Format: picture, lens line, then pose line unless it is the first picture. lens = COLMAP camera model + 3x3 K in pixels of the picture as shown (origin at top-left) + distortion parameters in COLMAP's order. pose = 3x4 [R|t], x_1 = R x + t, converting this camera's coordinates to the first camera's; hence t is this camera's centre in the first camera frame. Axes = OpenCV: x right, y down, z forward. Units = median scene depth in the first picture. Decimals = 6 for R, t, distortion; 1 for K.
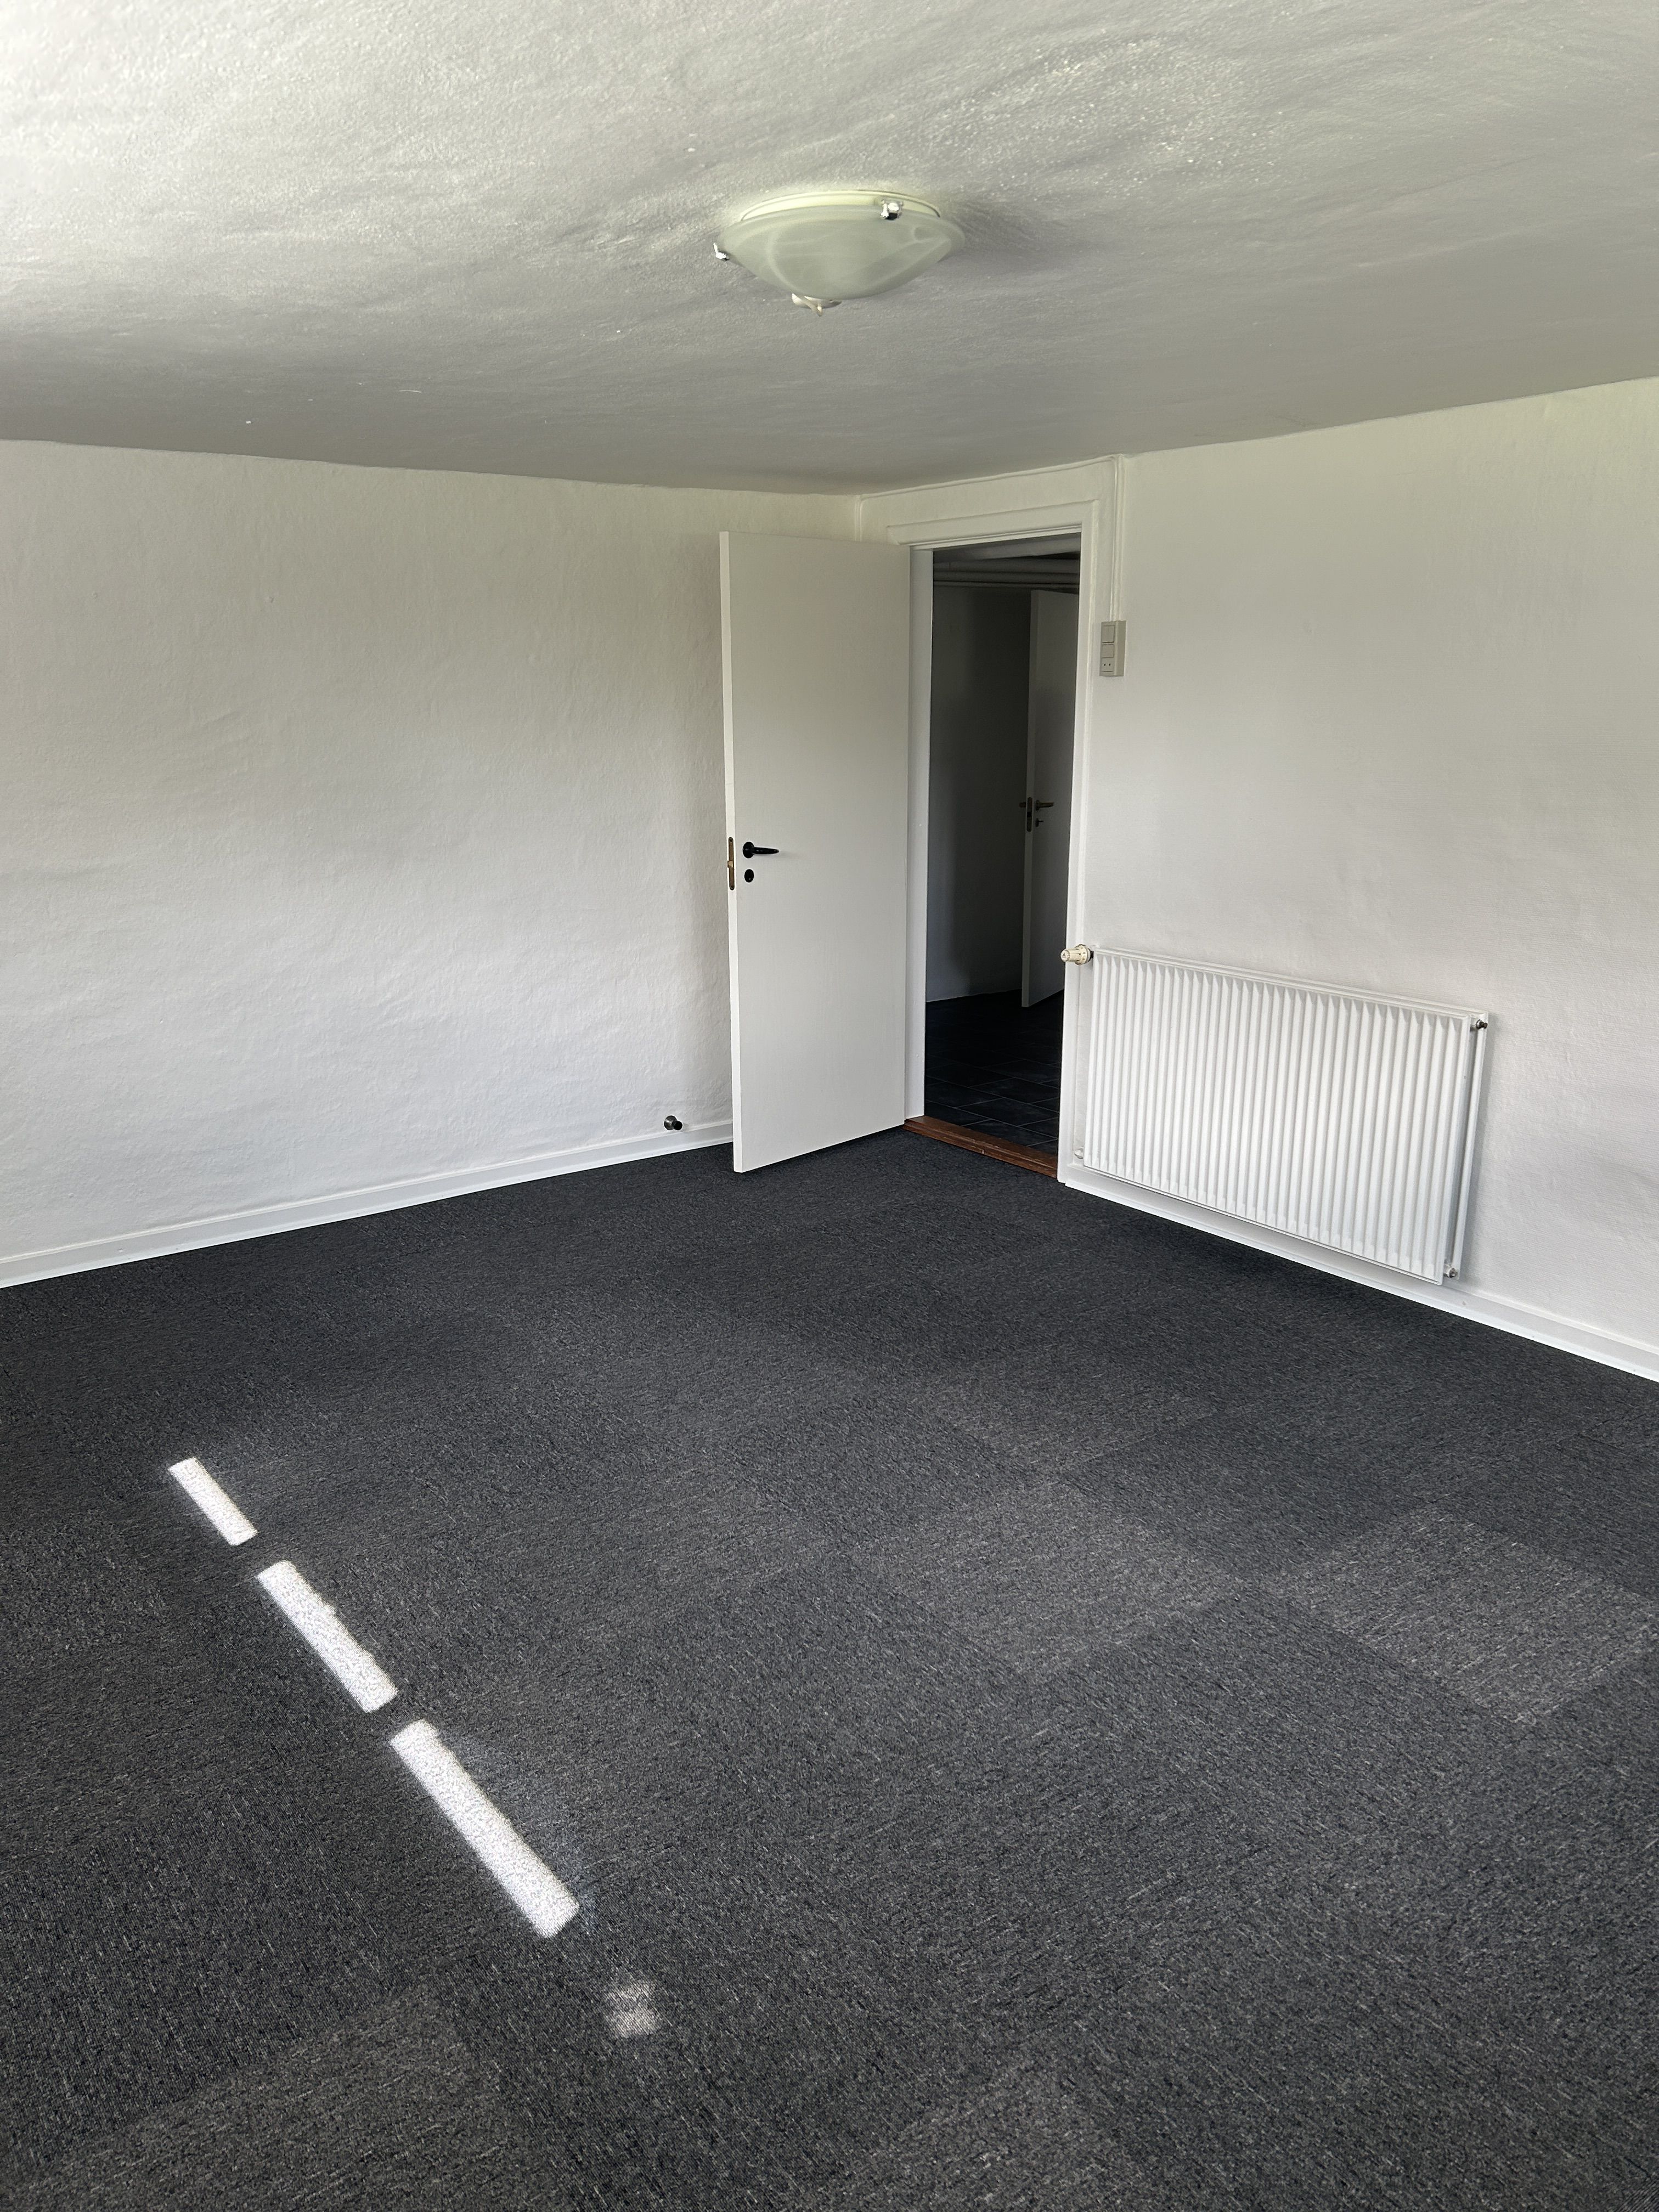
lens RADIAL K [[1680.4, 0, 844.4], [0, 1680.4, 1106.5], [0, 0, 1]] dist [-0.002329, -0.004305]
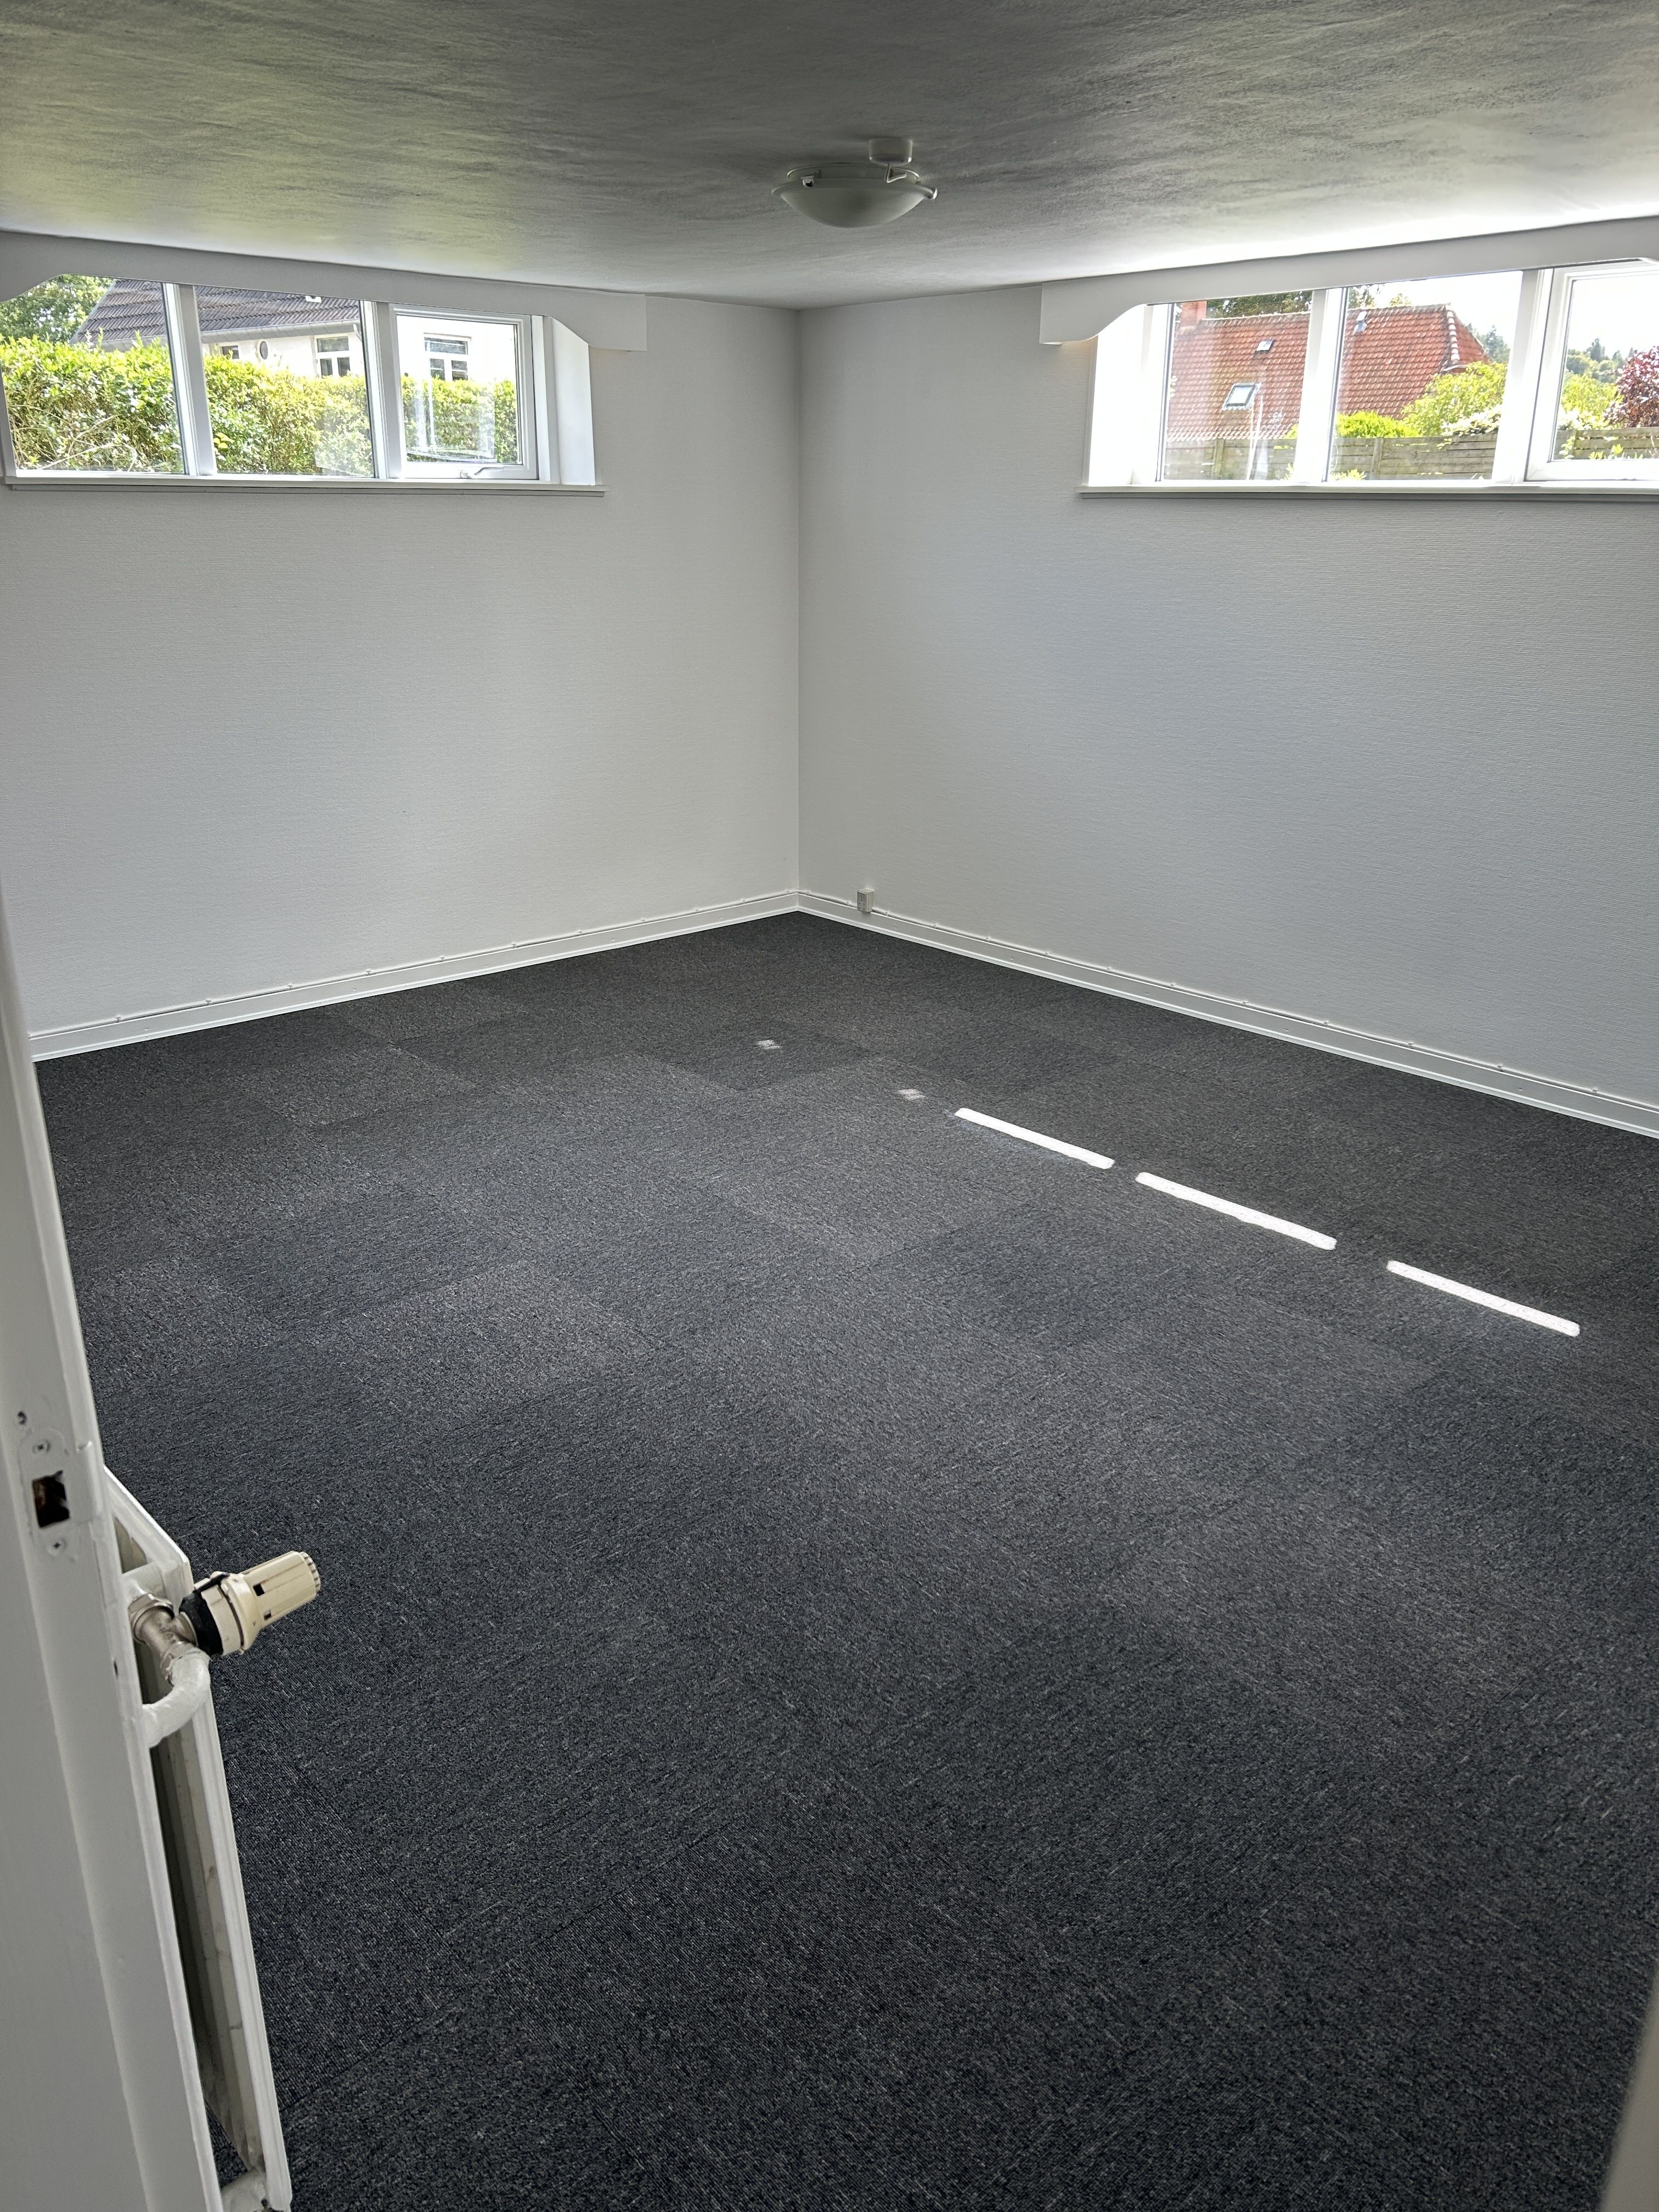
lens RADIAL K [[1680.4, 0, 844.4], [0, 1680.4, 1106.5], [0, 0, 1]] dist [-0.002329, -0.004305]
pose [[-0.995435, 0.045136, -0.084099, 0.108860], [-0.008093, 0.838029, 0.545565, -0.478908], [0.095102, 0.543755, -0.833838, 1.968526]]
